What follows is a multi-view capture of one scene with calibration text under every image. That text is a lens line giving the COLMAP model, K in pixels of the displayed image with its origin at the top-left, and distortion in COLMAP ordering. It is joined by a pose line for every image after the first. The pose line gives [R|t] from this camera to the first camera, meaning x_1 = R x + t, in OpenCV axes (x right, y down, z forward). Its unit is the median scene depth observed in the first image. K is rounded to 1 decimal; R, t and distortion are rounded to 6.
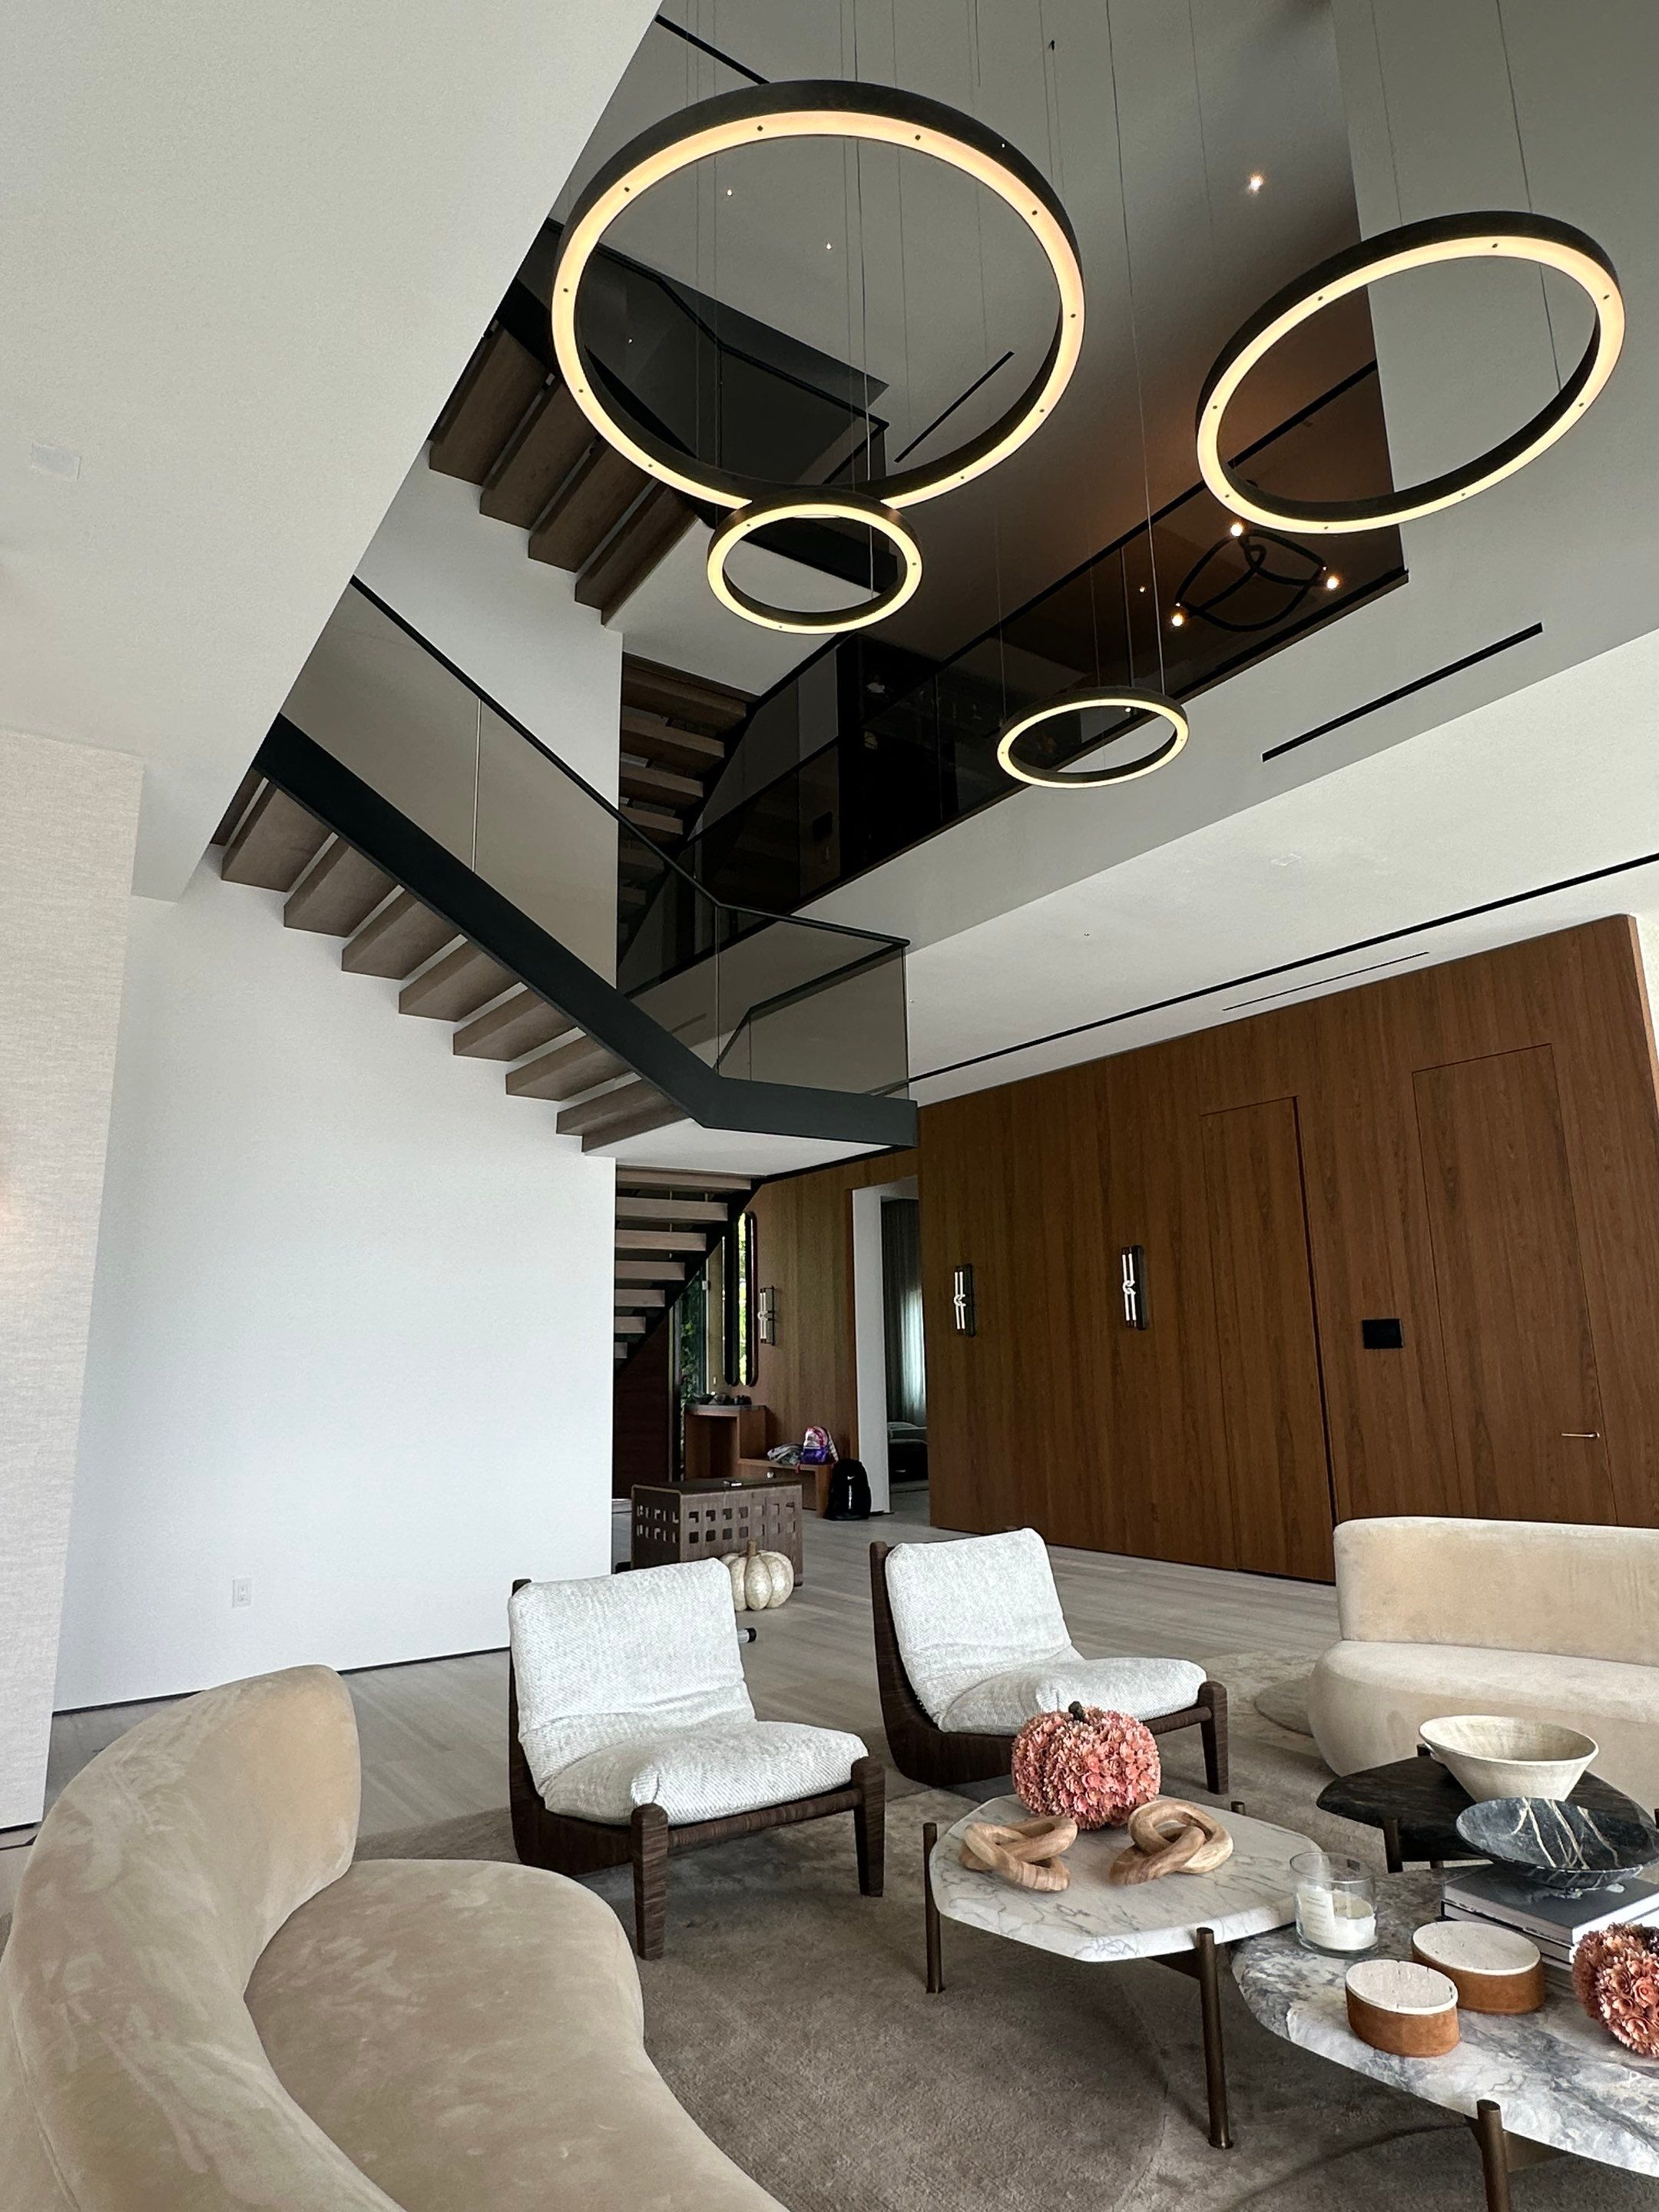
lens RADIAL K [[1301.4, 0, 839.0], [0, 1301.4, 1104.5], [0, 0, 1]] dist [0.020477, 0.001152]
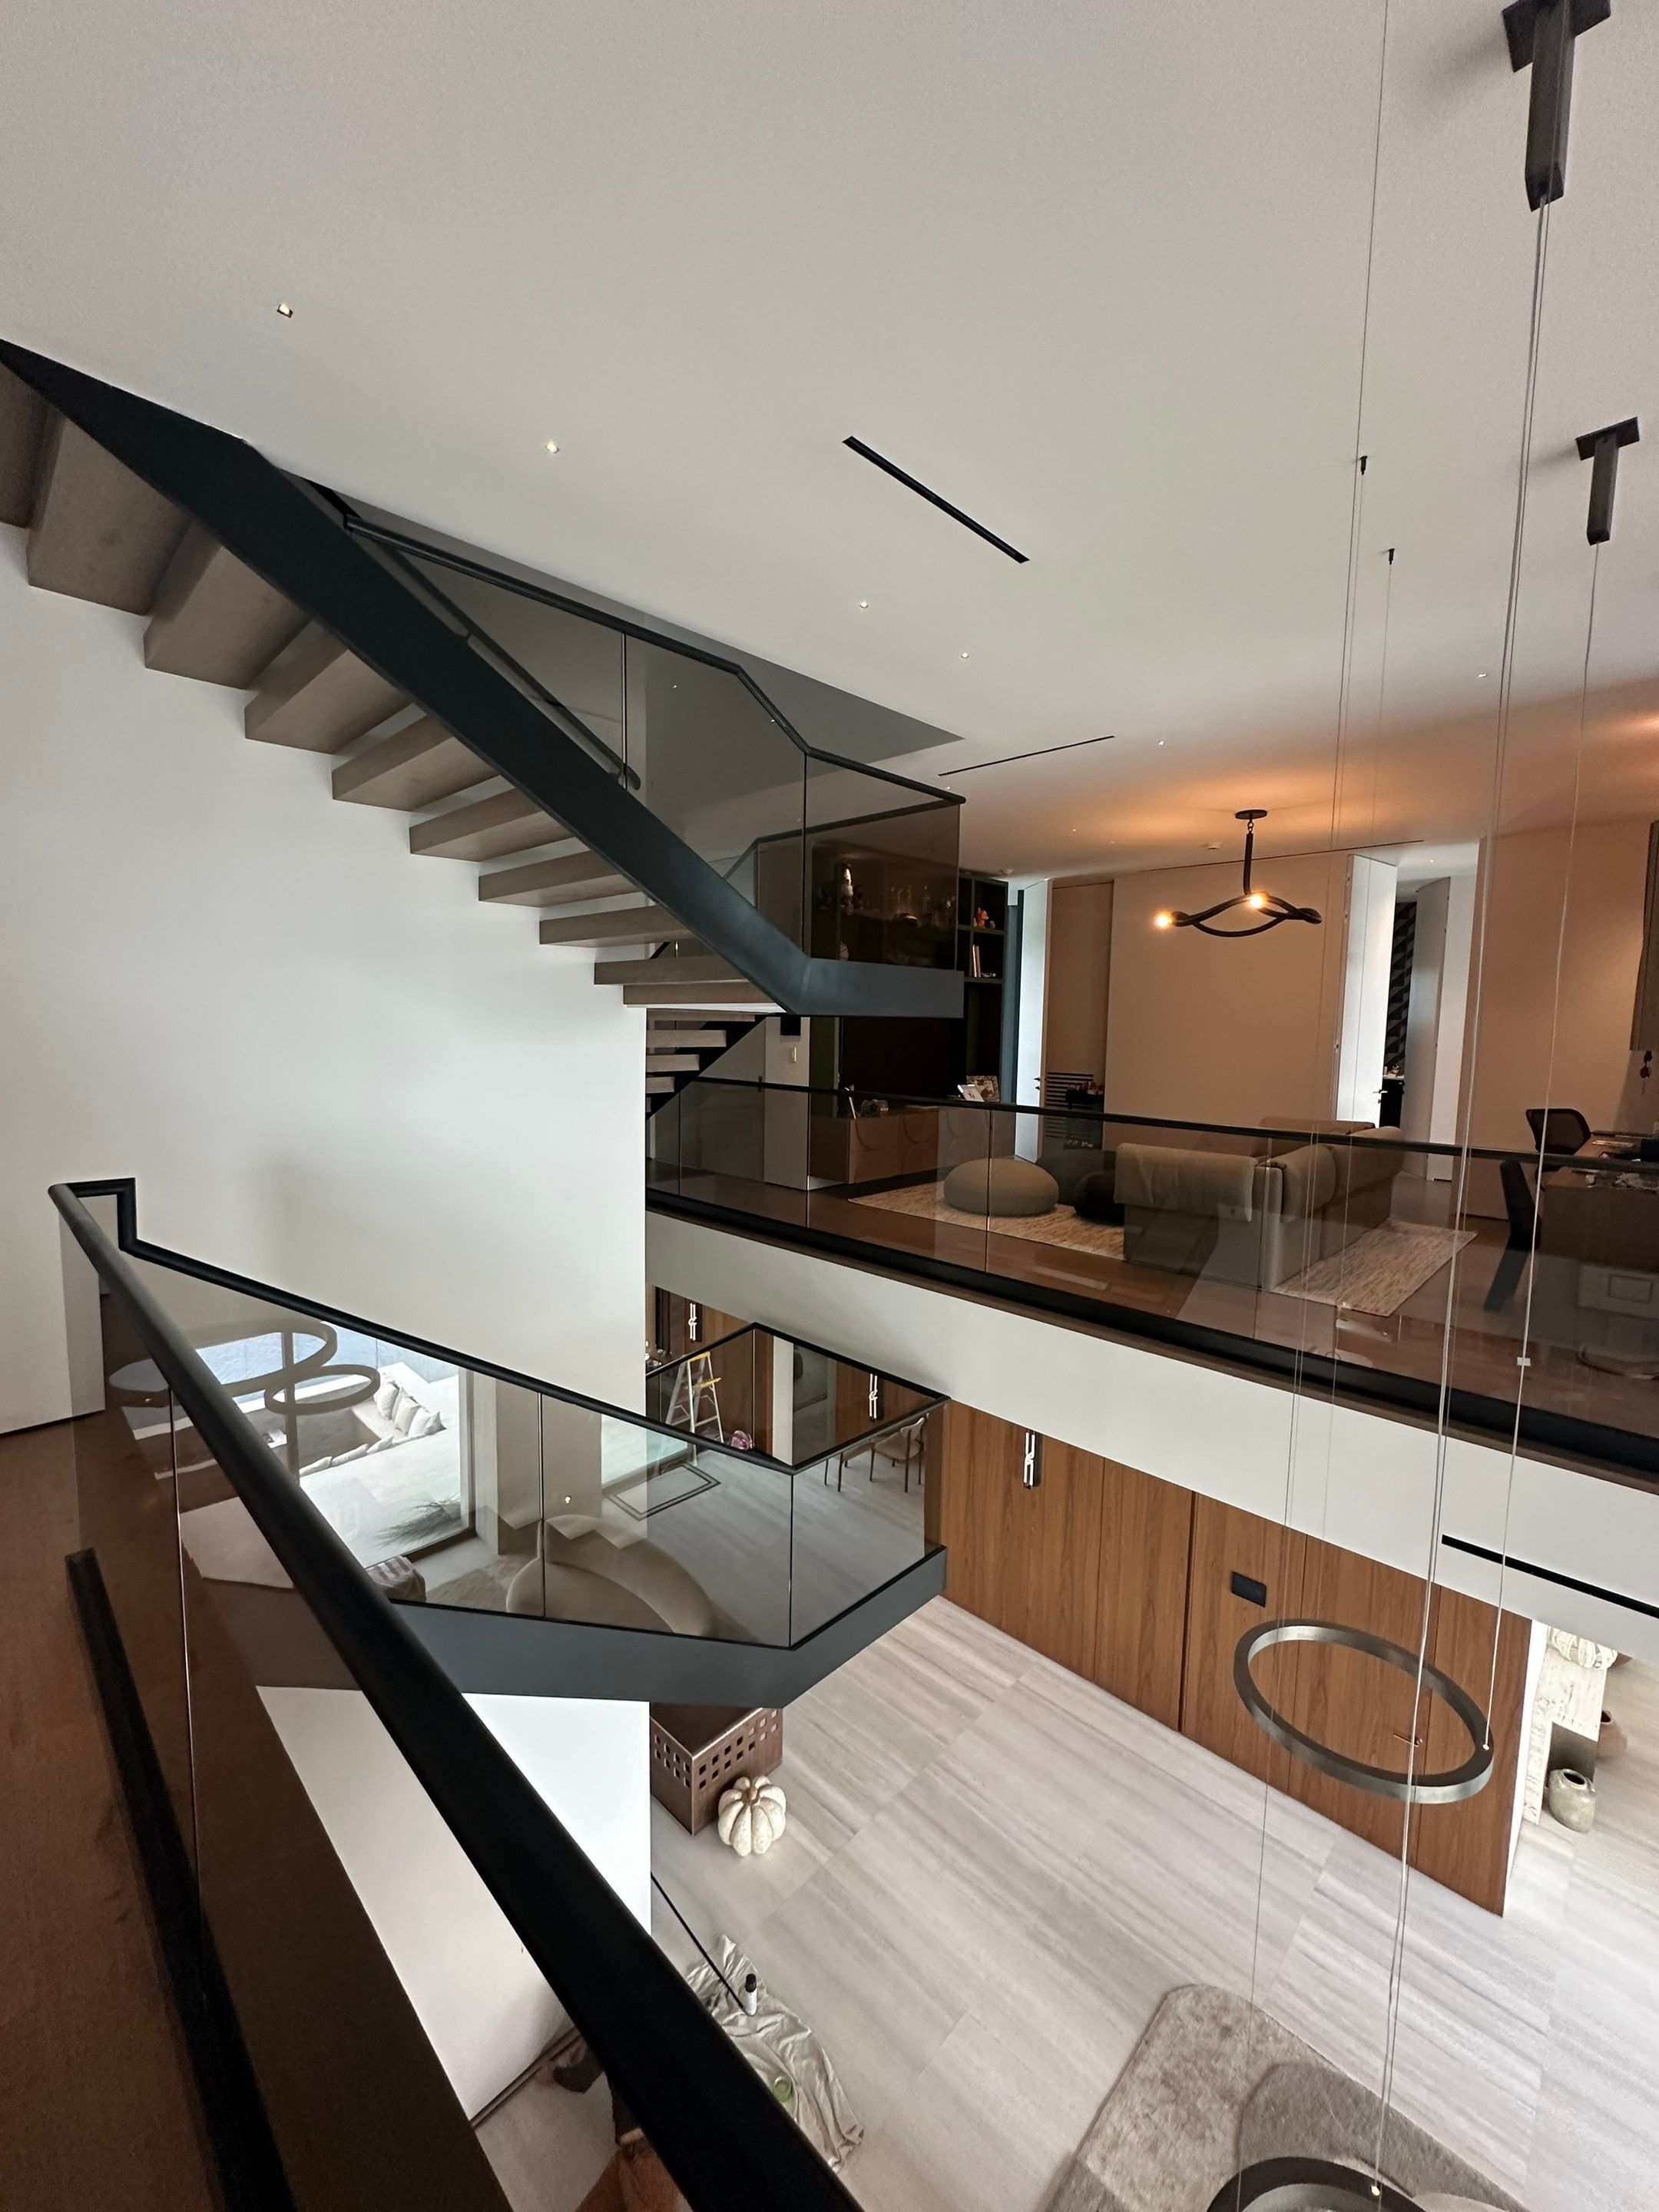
lens RADIAL K [[877.8, 0, 824.4], [0, 877.8, 1111.5], [0, 0, 1]] dist [0.004408, -0.000578]
pose [[0.983110, 0.020579, 0.181856, -0.150265], [-0.073916, 0.953658, 0.291673, -0.462647], [-0.167426, -0.300189, 0.939071, 0.375930]]
